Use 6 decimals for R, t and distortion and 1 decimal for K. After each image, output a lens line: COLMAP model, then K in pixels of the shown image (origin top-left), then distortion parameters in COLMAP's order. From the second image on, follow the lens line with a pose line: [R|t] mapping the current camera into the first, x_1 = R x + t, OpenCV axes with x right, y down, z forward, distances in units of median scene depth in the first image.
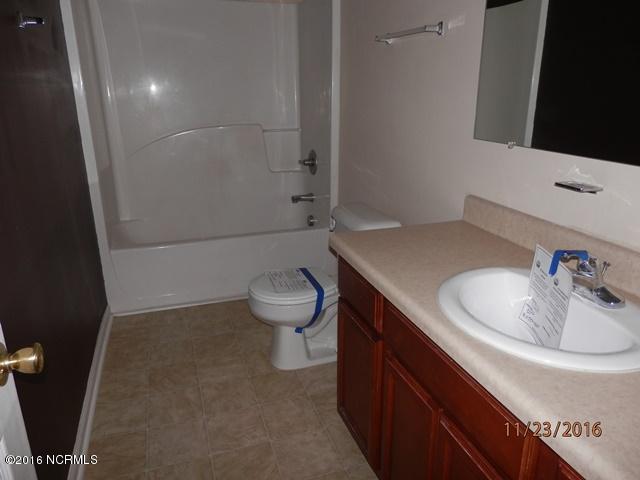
lens RADIAL K [[477.7, 0, 320.0], [0, 477.7, 240.0], [0, 0, 1]] dist [-0.006526, -0.002182]
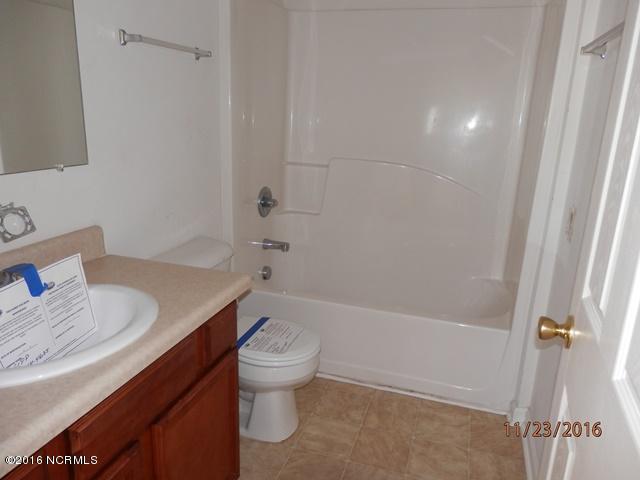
lens RADIAL K [[477.7, 0, 320.0], [0, 477.7, 240.0], [0, 0, 1]] dist [-0.006526, -0.002182]
pose [[-0.807715, -0.178810, 0.561805, -0.665006], [0.154846, 0.855108, 0.494786, -0.503069], [-0.568876, 0.486639, -0.662995, 1.523441]]
